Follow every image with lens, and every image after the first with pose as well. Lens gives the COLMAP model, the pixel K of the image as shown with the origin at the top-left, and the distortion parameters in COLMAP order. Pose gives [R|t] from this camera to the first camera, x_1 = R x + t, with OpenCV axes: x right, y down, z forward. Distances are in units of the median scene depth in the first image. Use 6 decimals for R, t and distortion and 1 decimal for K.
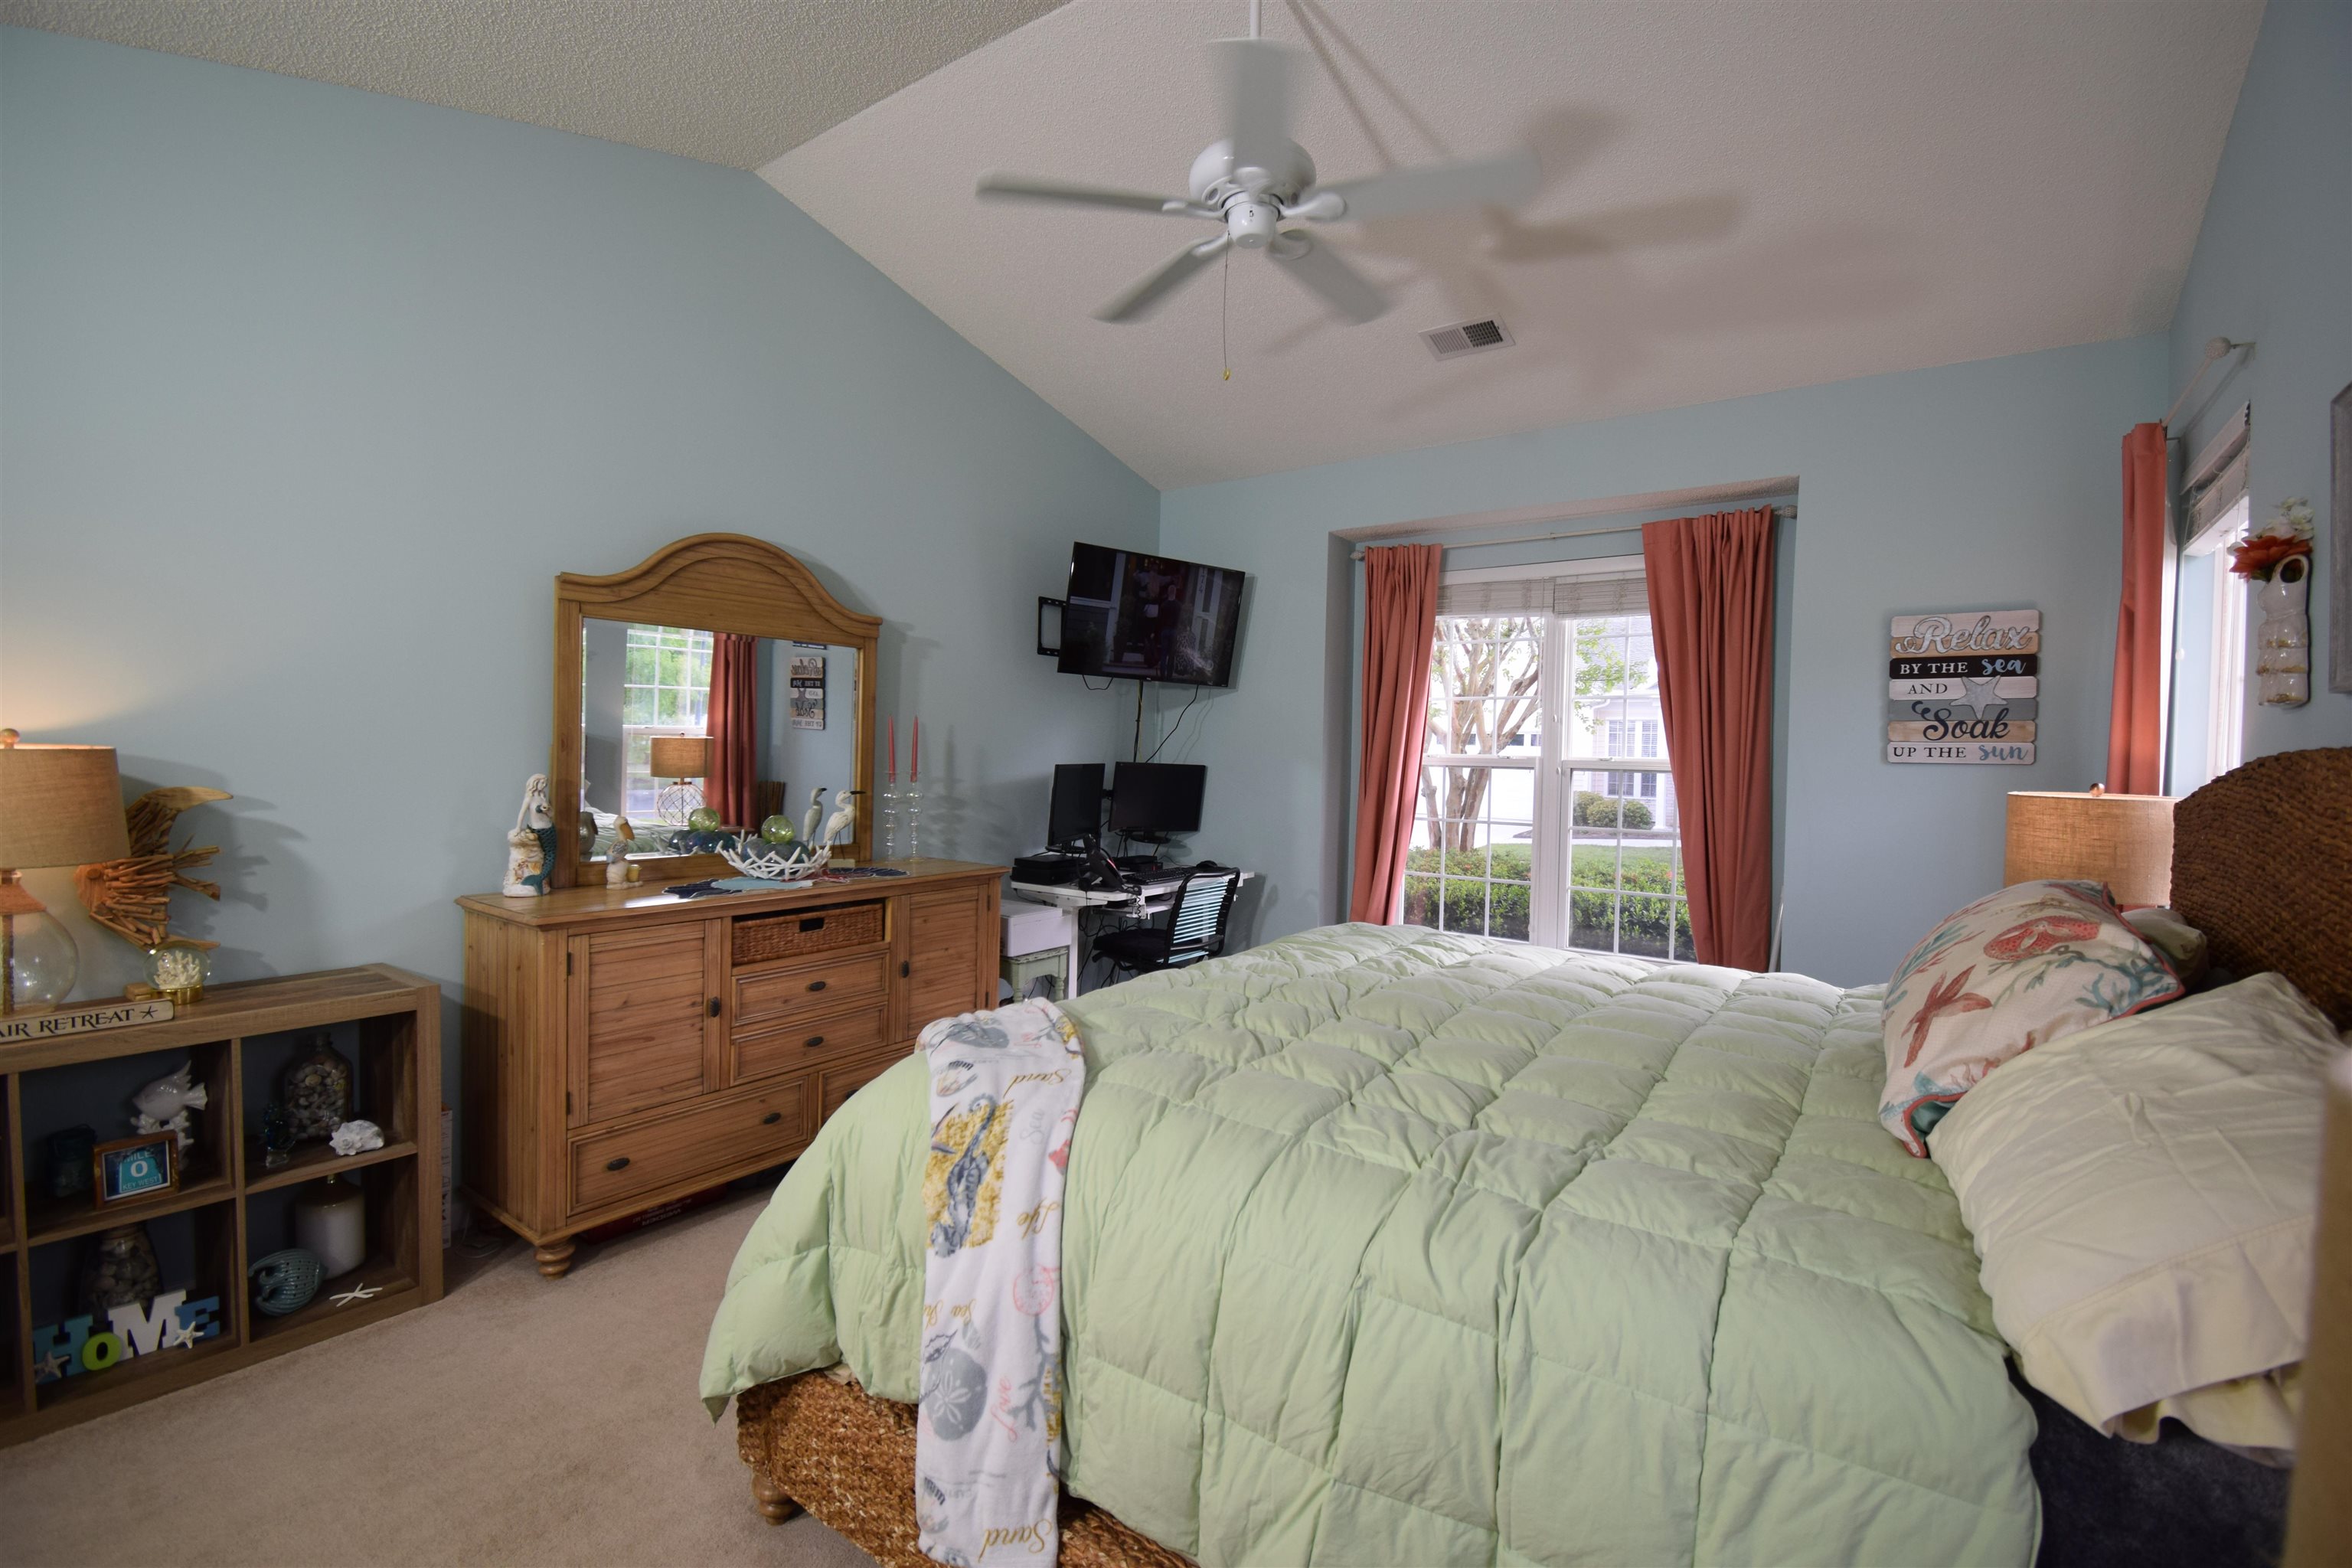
lens RADIAL K [[1038.3, 0, 1177.2], [0, 1038.3, 777.6], [0, 0, 1]] dist [0.016467, -0.024394]
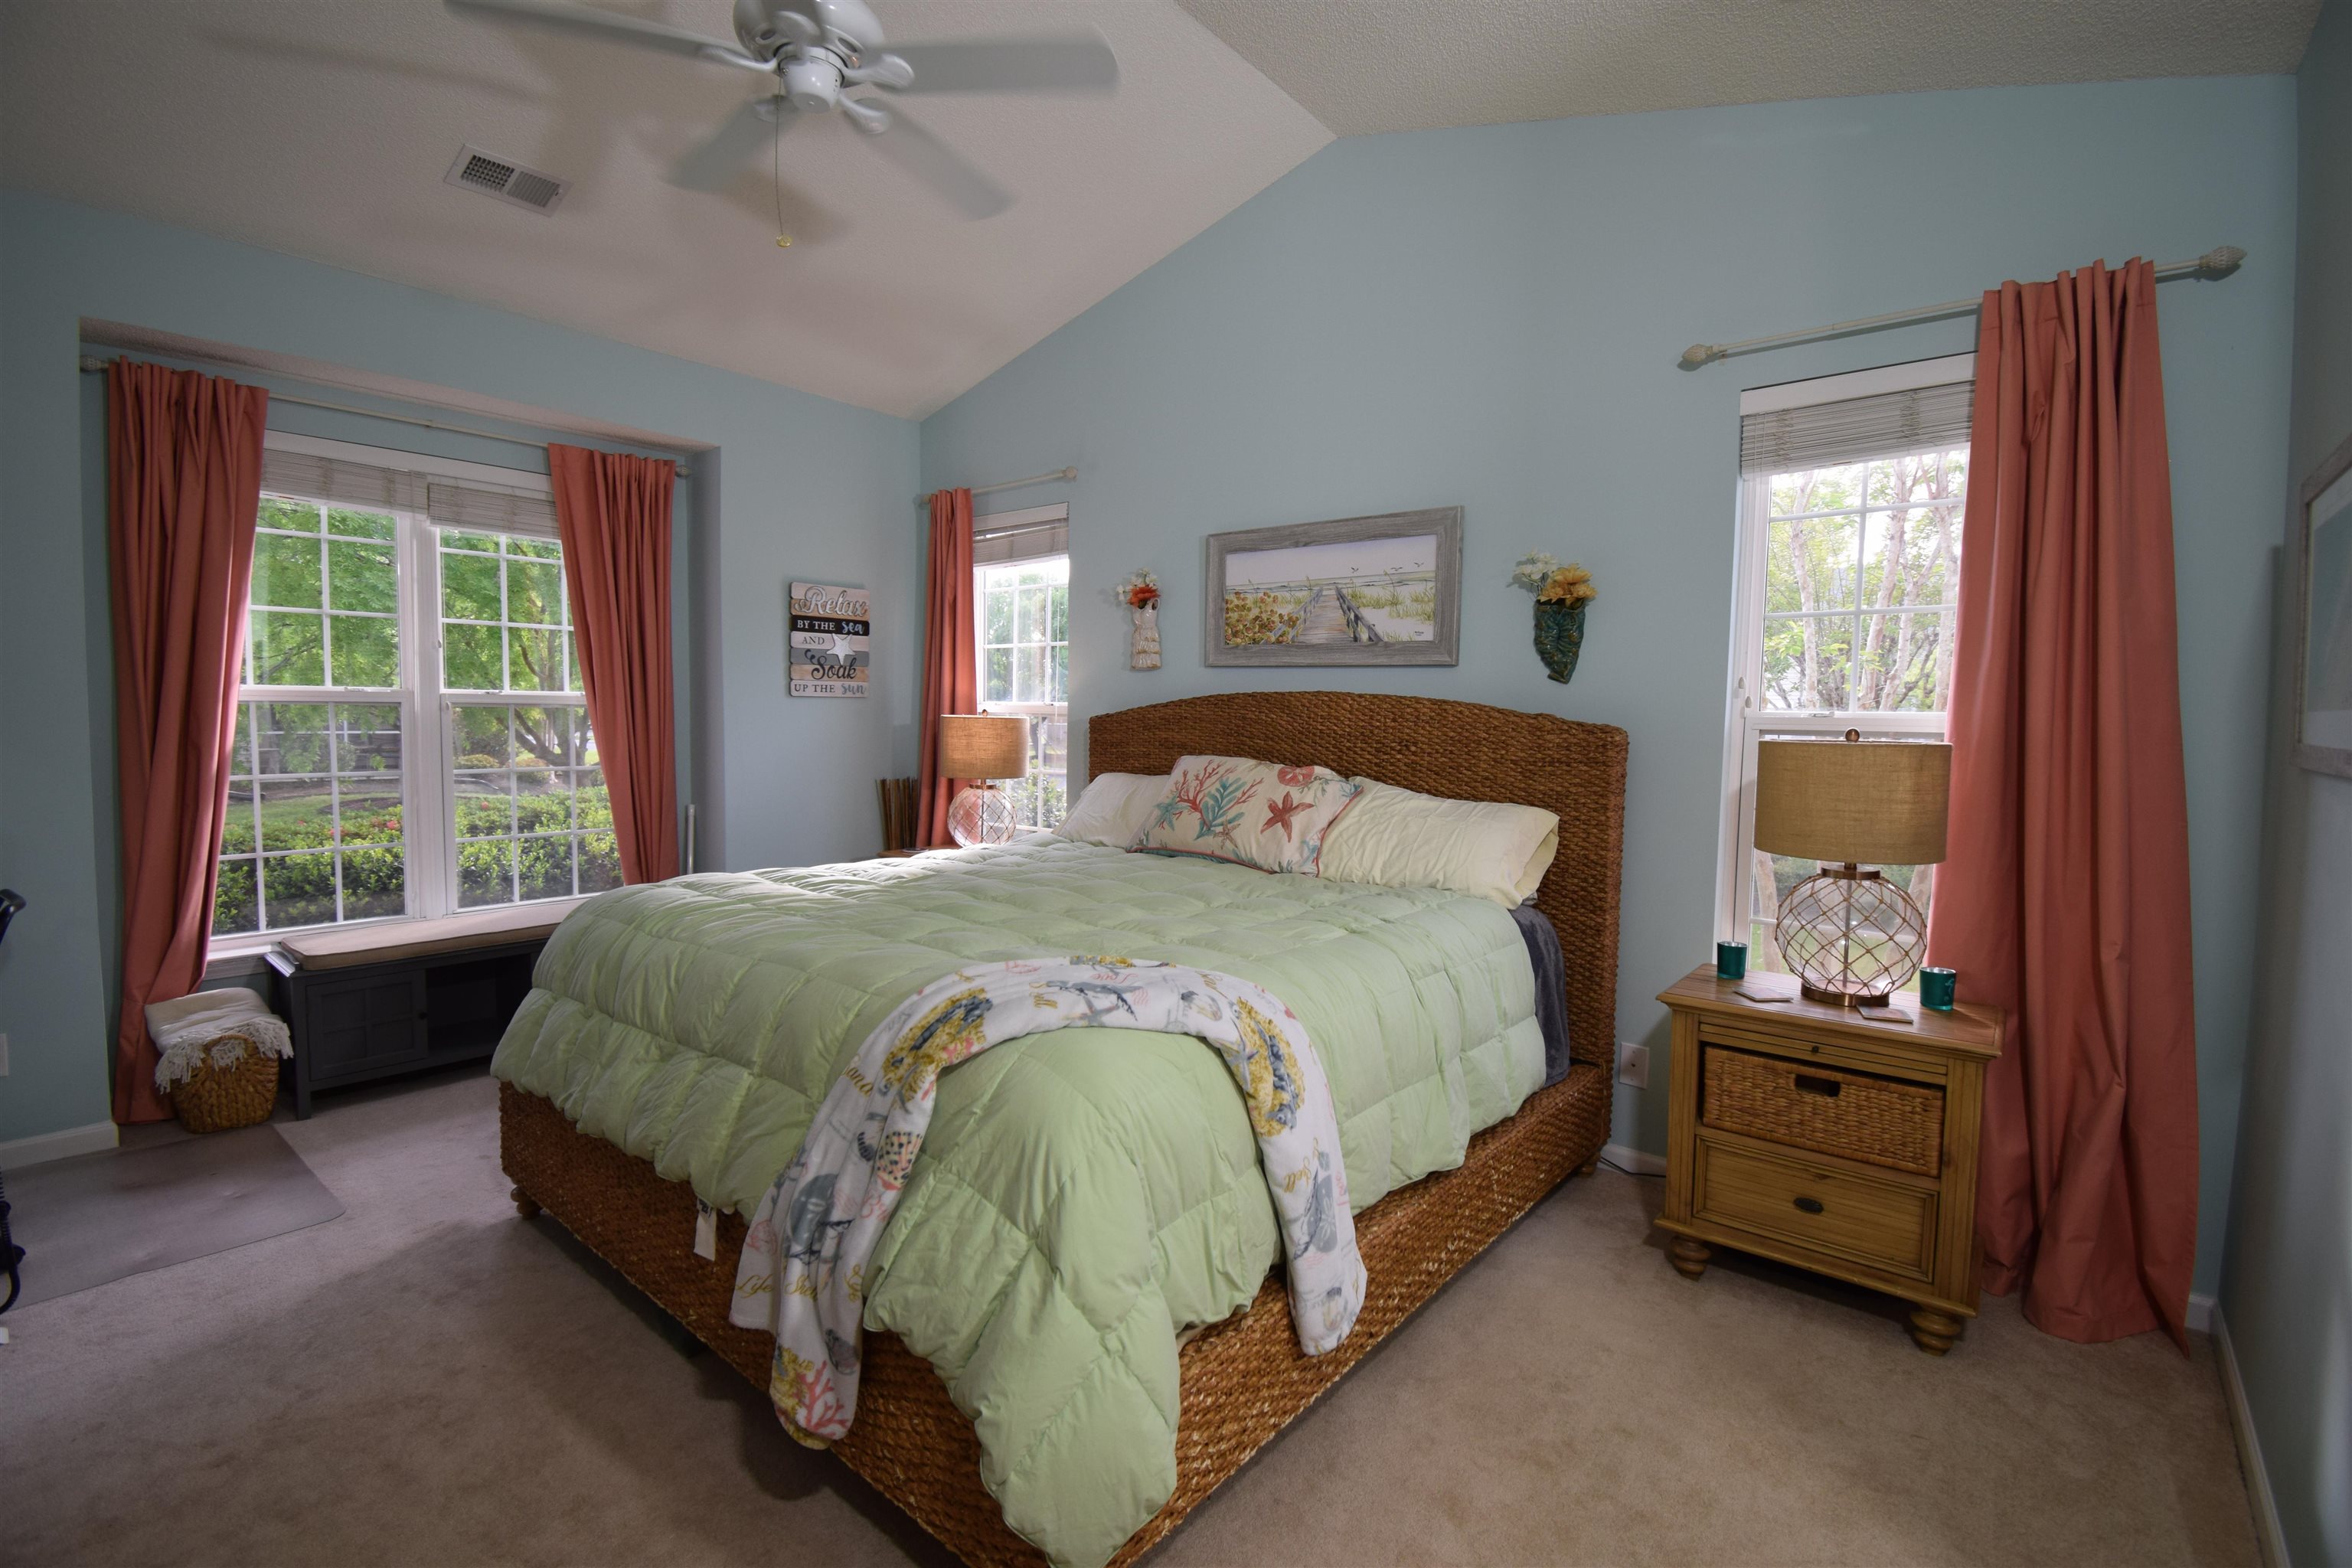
lens RADIAL K [[1038.3, 0, 1177.2], [0, 1038.3, 777.6], [0, 0, 1]] dist [0.016467, -0.024394]
pose [[0.060727, -0.081739, 0.994802, -0.578895], [0.012582, 0.996625, 0.081120, -0.012425], [-0.998075, 0.007590, 0.061551, 0.448911]]
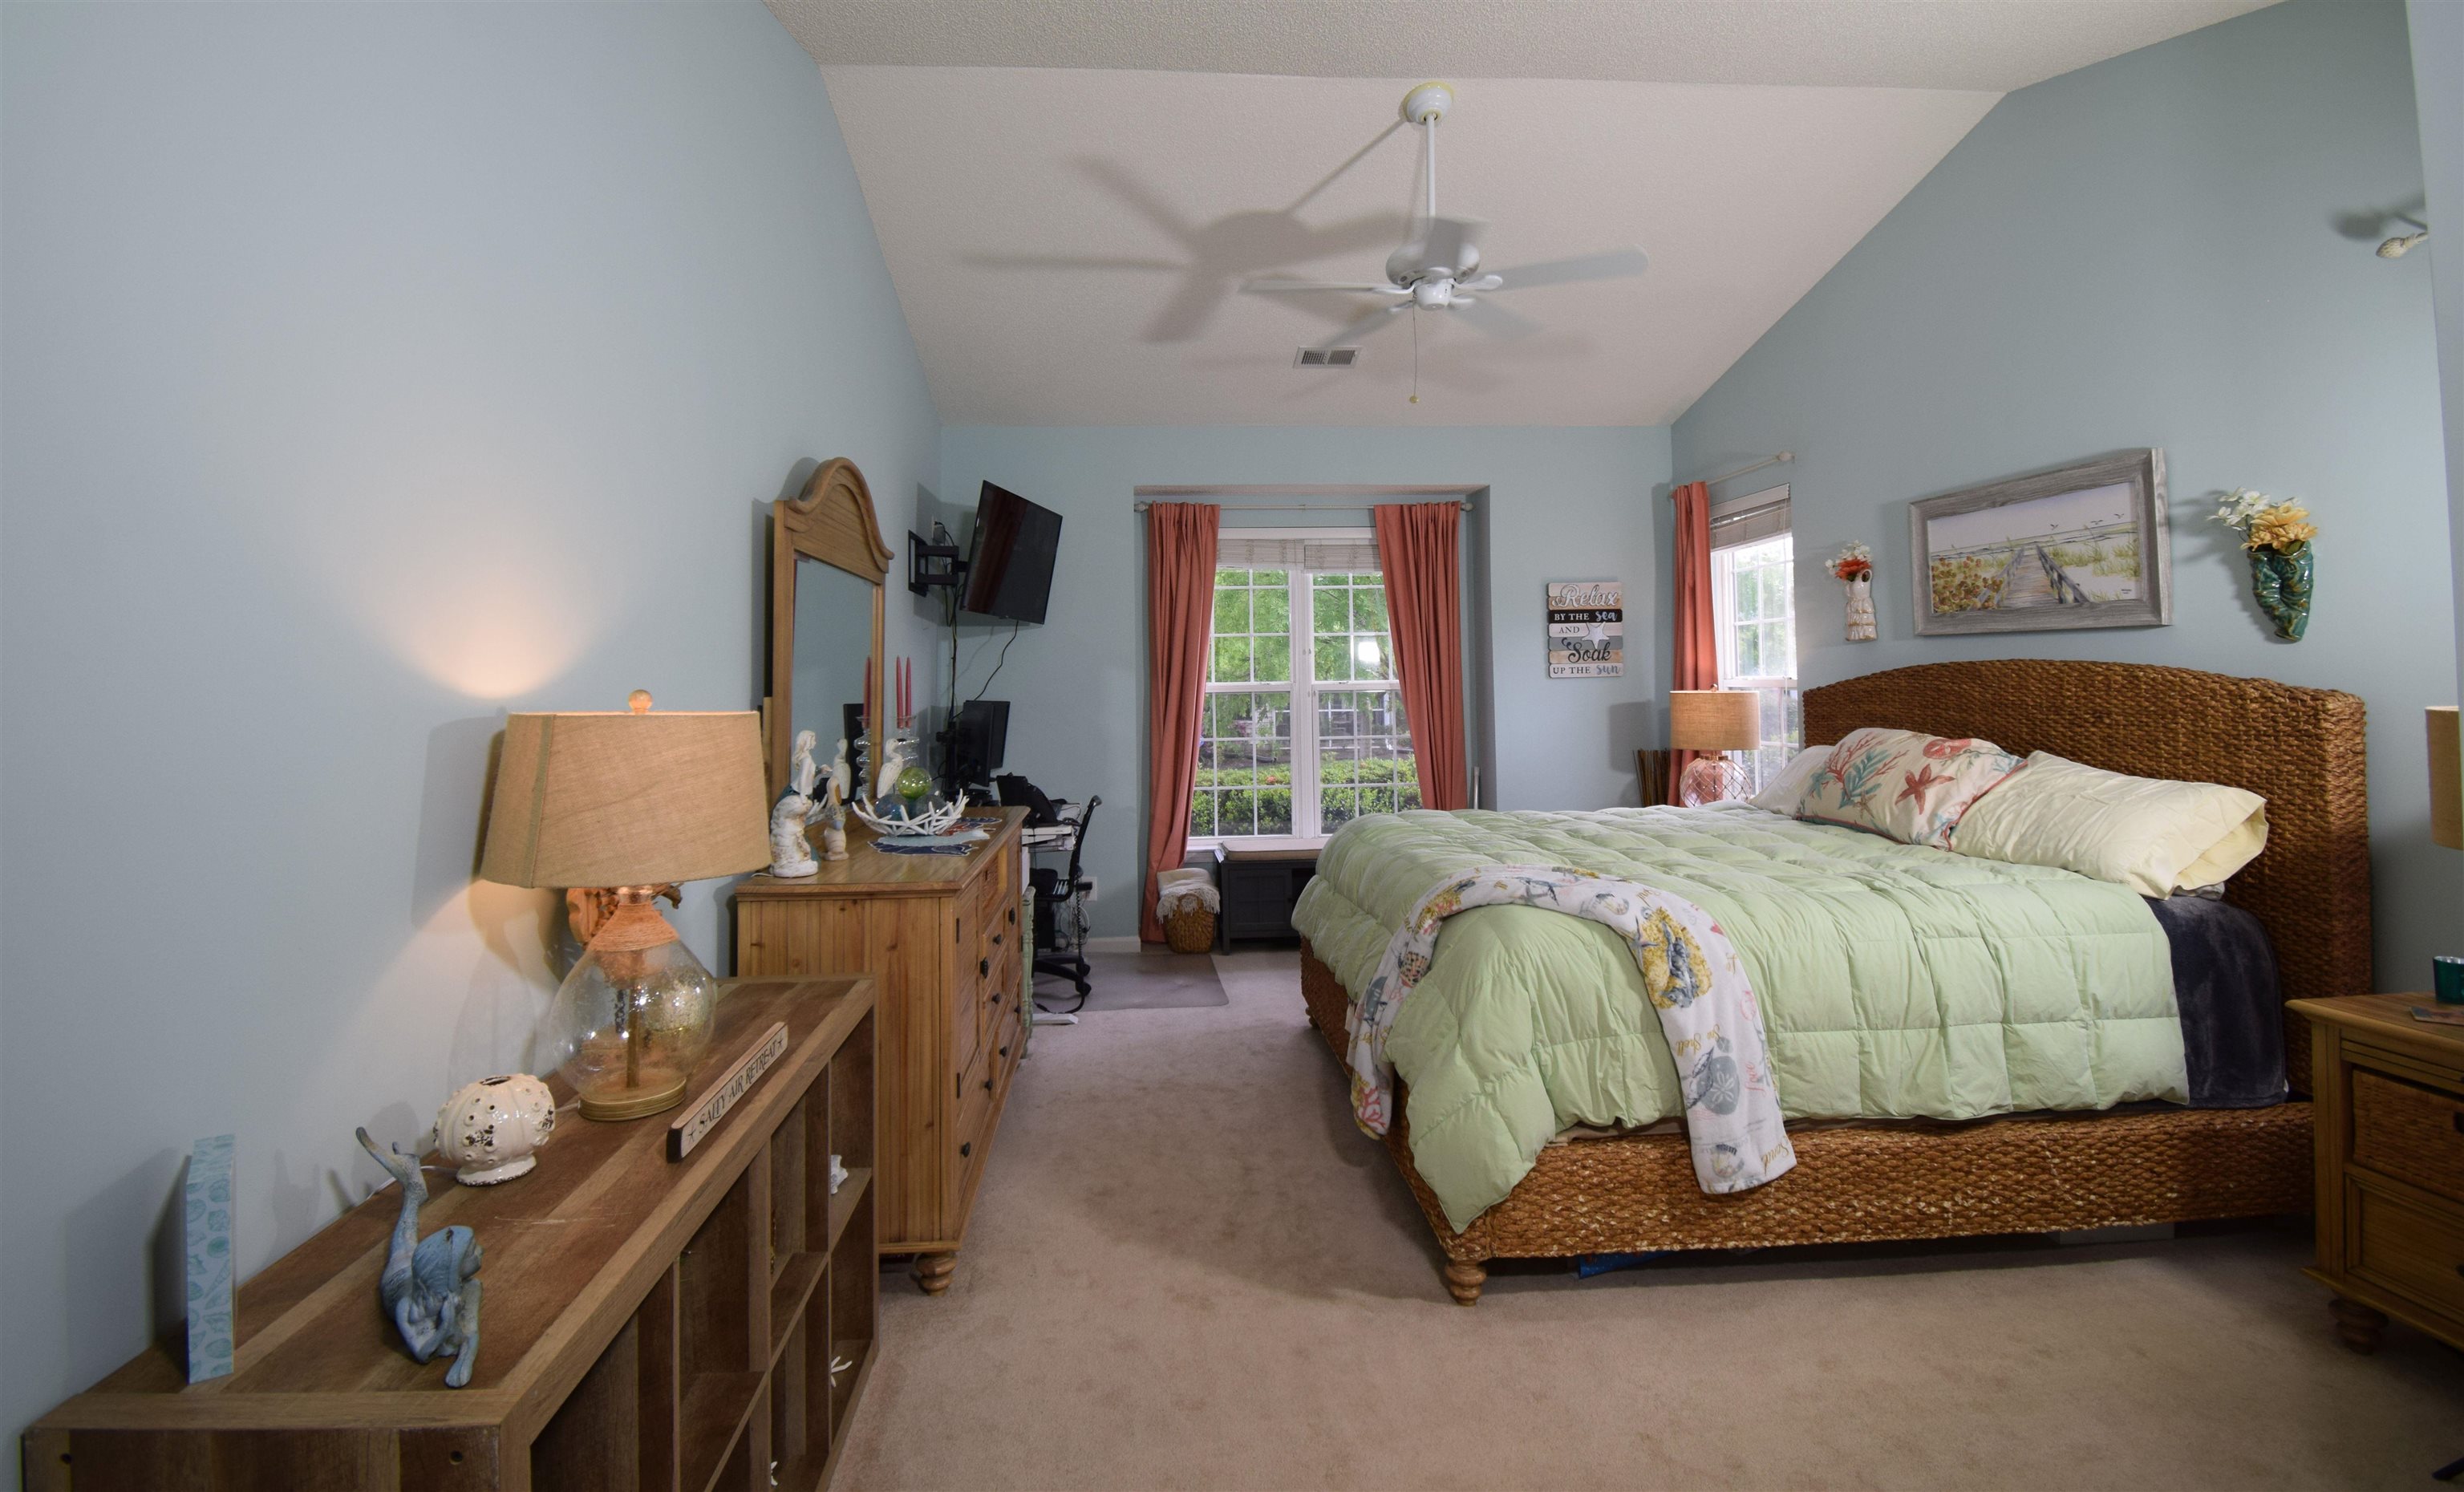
lens RADIAL K [[1116.1, 0, 1183.8], [0, 1116.1, 647.1], [0, 0, 1]] dist [0.000497, -0.016777]
pose [[0.772614, -0.009758, 0.634801, -0.780662], [0.046609, 0.998055, -0.041387, -0.016878], [-0.633162, 0.061564, 0.771567, 0.072667]]
